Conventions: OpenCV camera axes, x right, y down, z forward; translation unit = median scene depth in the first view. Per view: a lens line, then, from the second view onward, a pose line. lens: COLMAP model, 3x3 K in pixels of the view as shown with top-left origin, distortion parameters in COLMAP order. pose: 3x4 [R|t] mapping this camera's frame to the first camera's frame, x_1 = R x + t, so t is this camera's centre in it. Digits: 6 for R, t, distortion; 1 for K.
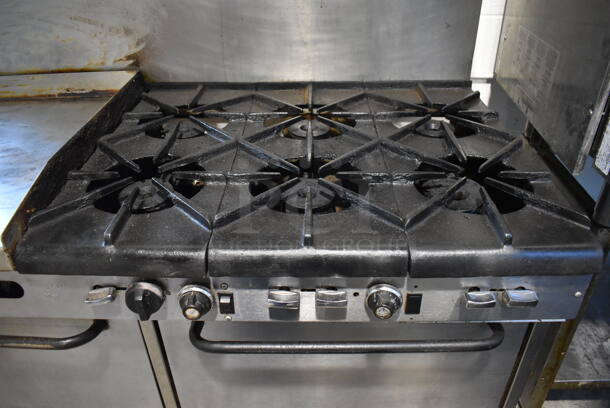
lens RADIAL K [[470.6, 0, 306.0], [0, 470.6, 204.0], [0, 0, 1]] dist [-0.099848, 0.019800]
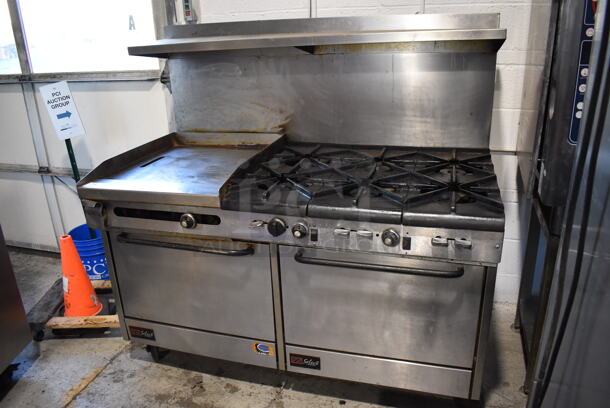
lens RADIAL K [[470.6, 0, 306.9], [0, 470.6, 203.4], [0, 0, 1]] dist [-0.099848, 0.019800]
pose [[0.961515, 0.071956, -0.265163, 0.225731], [-0.122899, 0.975802, -0.180849, 0.306860], [0.245733, 0.206477, 0.947092, -0.663557]]
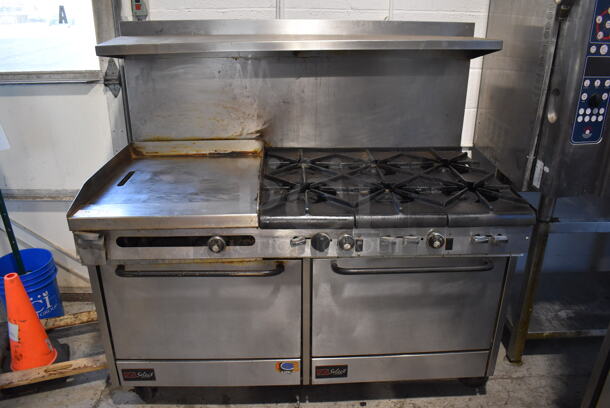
lens RADIAL K [[470.6, 0, 306.3], [0, 470.6, 203.5], [0, 0, 1]] dist [-0.099848, 0.019800]
pose [[0.998613, -0.005814, 0.052333, -0.341583], [0.015177, 0.983486, -0.180348, 0.269317], [-0.050420, 0.180892, 0.982210, -0.689221]]
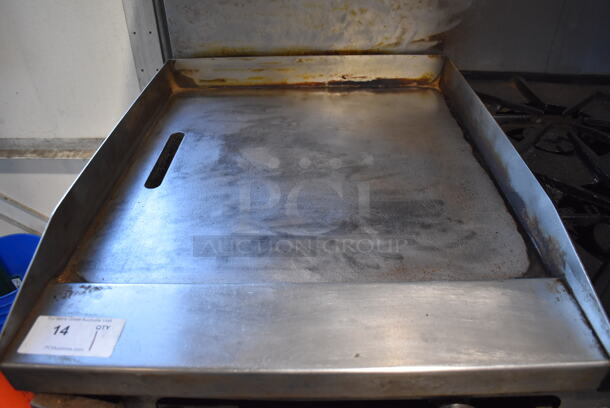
lens RADIAL K [[470.6, 0, 309.3], [0, 470.6, 204.1], [0, 0, 1]] dist [-0.099848, 0.019800]
pose [[0.999857, 0.003775, -0.016495, -0.661326], [-0.002719, 0.997972, 0.063600, -0.100386], [0.016701, -0.063546, 0.997839, 0.231454]]
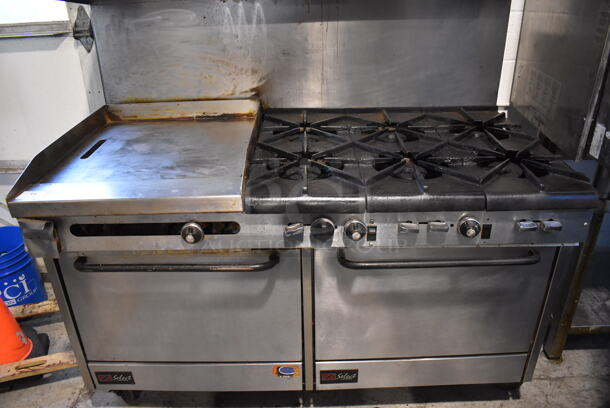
lens RADIAL K [[470.6, 0, 306.0], [0, 470.6, 203.2], [0, 0, 1]] dist [-0.099848, 0.019800]
pose [[0.999863, -0.012458, 0.010924, -0.278838], [0.013460, 0.995184, -0.097098, 0.178120], [-0.009661, 0.097232, 0.995215, -0.410639]]
